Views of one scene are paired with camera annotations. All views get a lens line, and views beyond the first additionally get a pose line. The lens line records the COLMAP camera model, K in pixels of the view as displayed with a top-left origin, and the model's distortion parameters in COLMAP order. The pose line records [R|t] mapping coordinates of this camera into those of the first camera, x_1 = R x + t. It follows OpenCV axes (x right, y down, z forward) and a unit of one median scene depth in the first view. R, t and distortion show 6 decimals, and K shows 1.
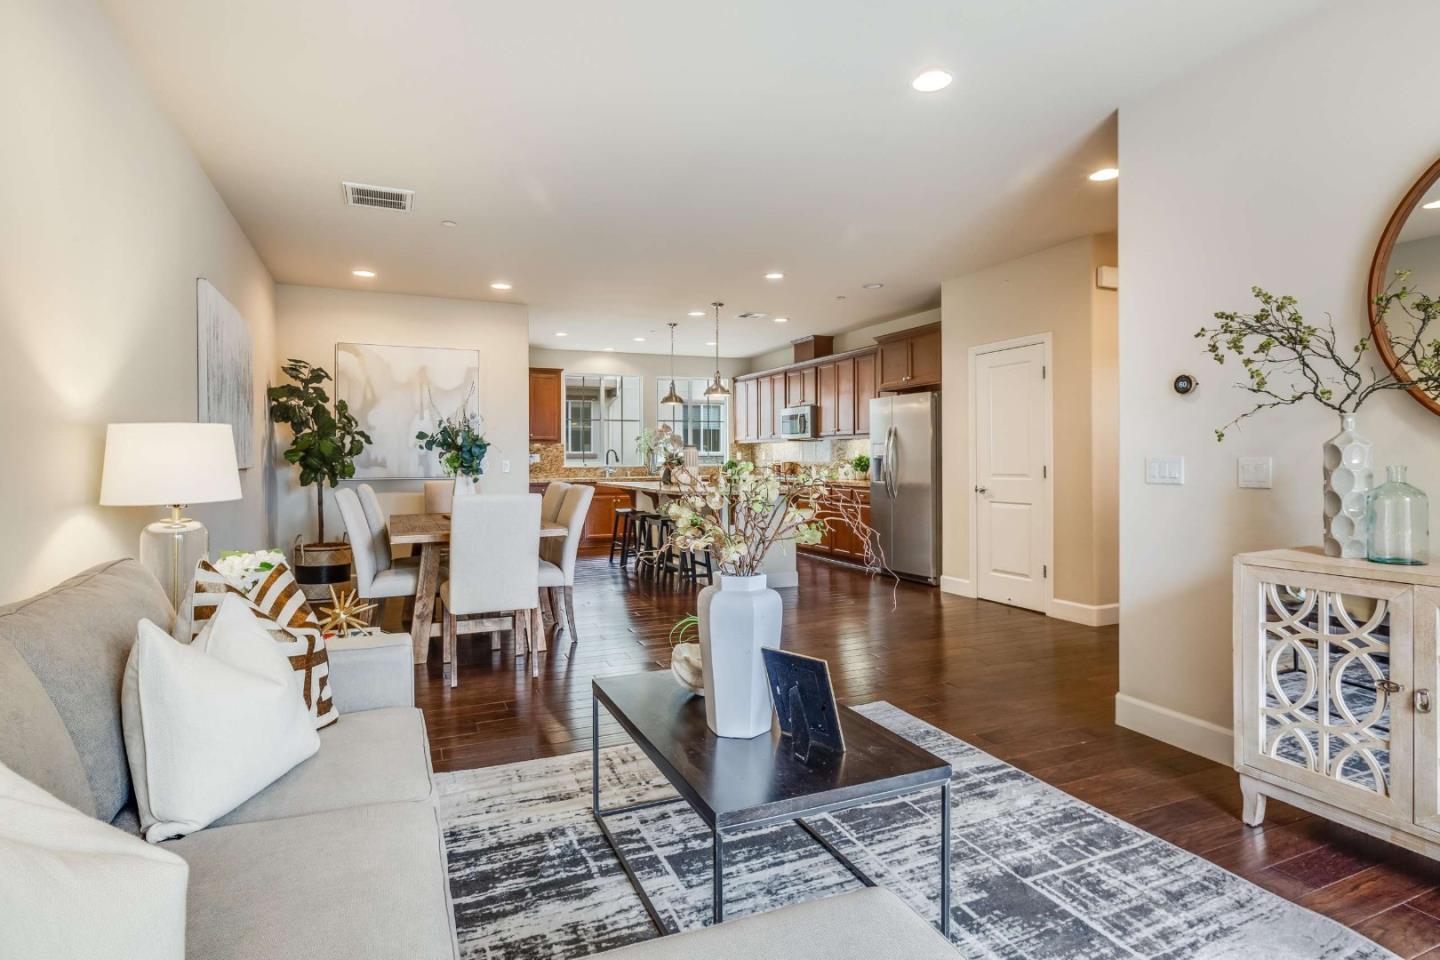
lens RADIAL K [[745.3, 0, 715.6], [0, 745.3, 456.7], [0, 0, 1]] dist [-0.000773, 0.000090]
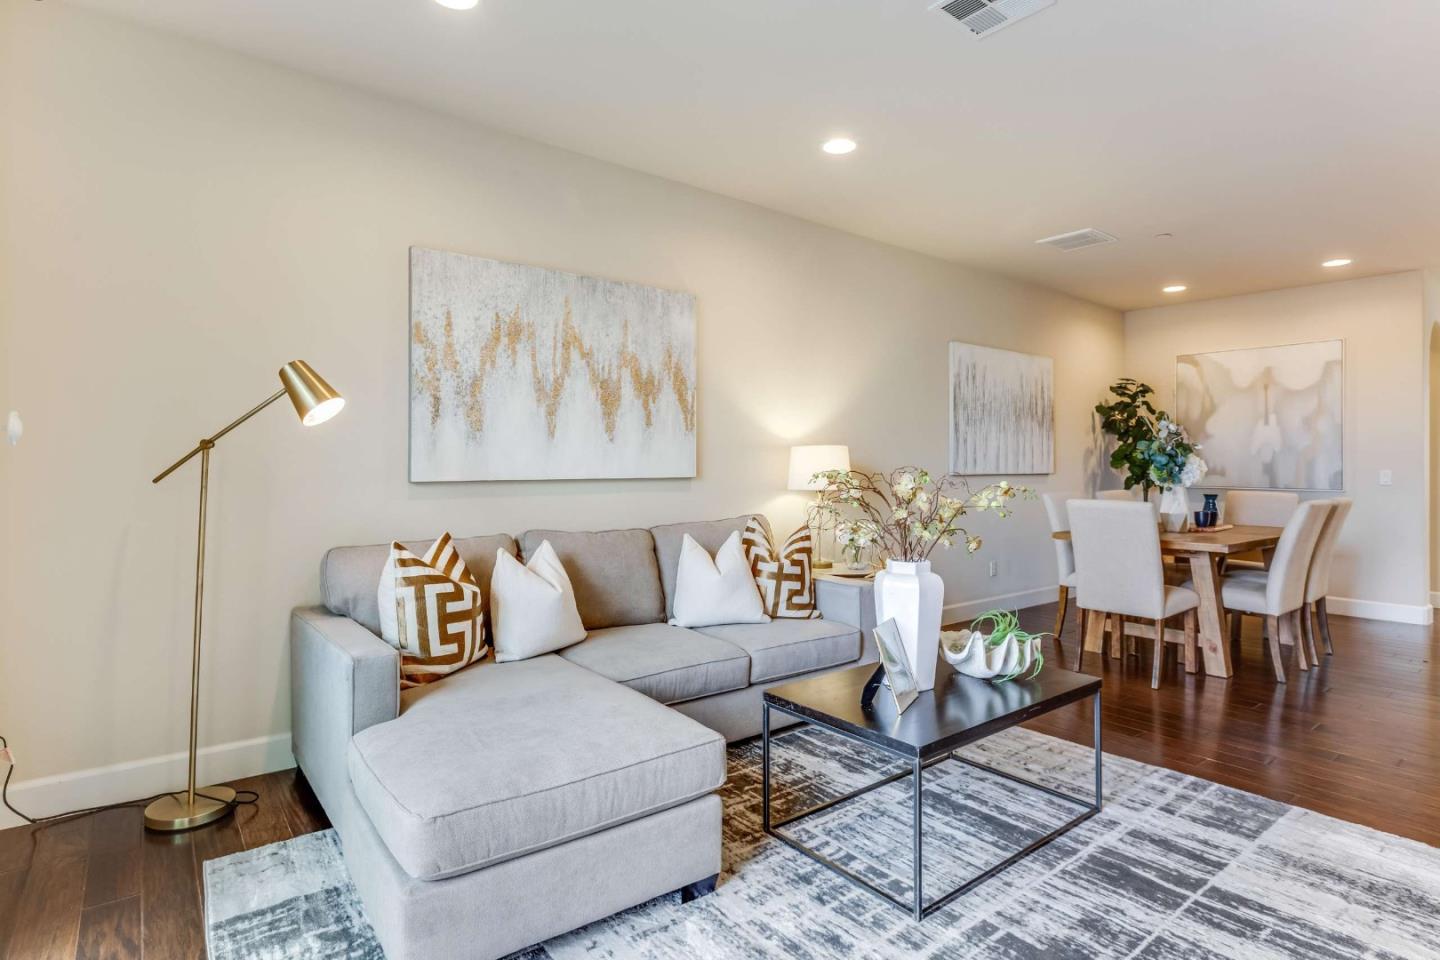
lens RADIAL K [[745.3, 0, 715.6], [0, 745.3, 456.7], [0, 0, 1]] dist [-0.000773, 0.000090]
pose [[0.250129, -0.006485, -0.968191, 0.341868], [-0.004243, 0.999961, -0.007794, -0.000625], [0.968203, 0.006057, 0.250092, 0.114680]]
